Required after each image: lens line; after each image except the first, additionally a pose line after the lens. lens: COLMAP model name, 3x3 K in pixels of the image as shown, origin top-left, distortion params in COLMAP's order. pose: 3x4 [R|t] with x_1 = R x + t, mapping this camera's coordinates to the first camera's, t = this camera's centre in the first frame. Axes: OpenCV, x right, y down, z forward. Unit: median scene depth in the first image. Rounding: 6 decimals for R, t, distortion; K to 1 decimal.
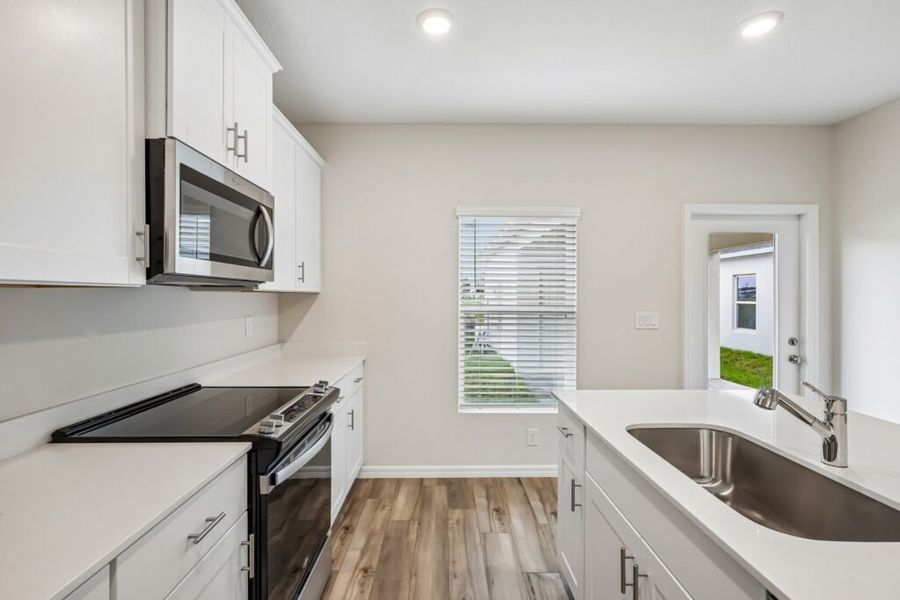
lens RADIAL K [[426.5, 0, 448.8], [0, 426.5, 298.6], [0, 0, 1]] dist [0.001158, 0.000410]
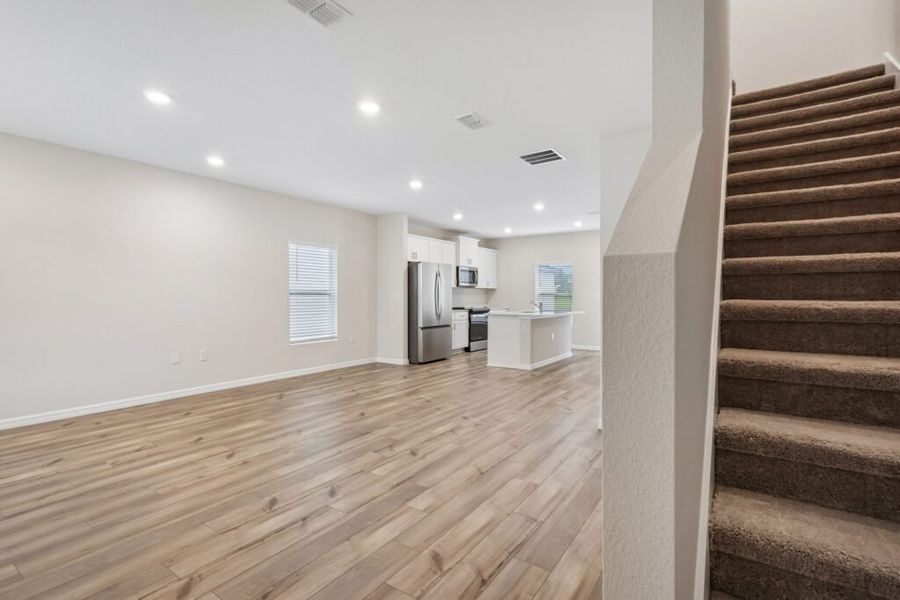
lens RADIAL K [[426.5, 0, 448.8], [0, 426.5, 298.6], [0, 0, 1]] dist [0.001158, 0.000410]
pose [[0.820106, 0.002814, -0.572204, 1.938200], [-0.002440, 0.999996, 0.001421, 0.087775], [0.572206, 0.000230, 0.820110, -2.922637]]
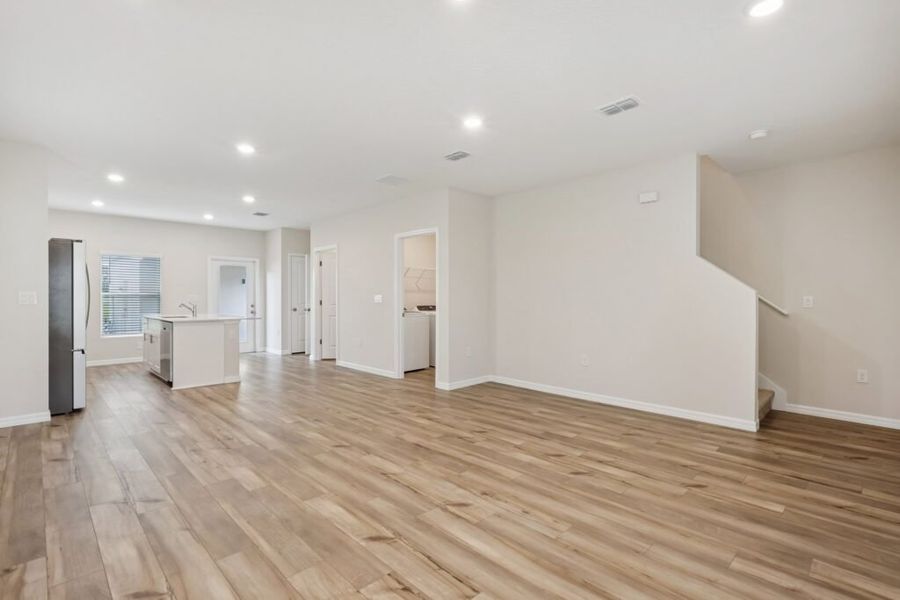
lens RADIAL K [[426.5, 0, 448.8], [0, 426.5, 298.6], [0, 0, 1]] dist [0.001158, 0.000410]
pose [[0.722340, -0.000826, 0.691538, -0.320118], [0.000584, 1.000000, 0.000584, 0.077799], [-0.691538, -0.000018, 0.722340, -2.954315]]
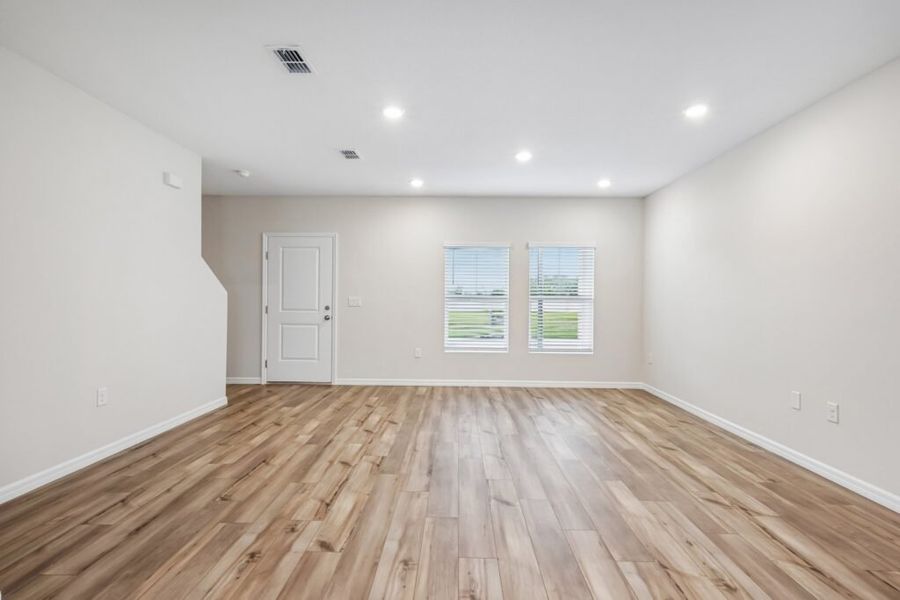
lens RADIAL K [[420.7, 0, 448.2], [0, 420.7, 300.7], [0, 0, 1]] dist [0.010066, 0.000072]
pose [[-0.999376, -0.011023, 0.033543, 0.602965], [-0.010915, 0.999935, 0.003415, 0.071558], [-0.033579, 0.003047, -0.999431, -0.372431]]
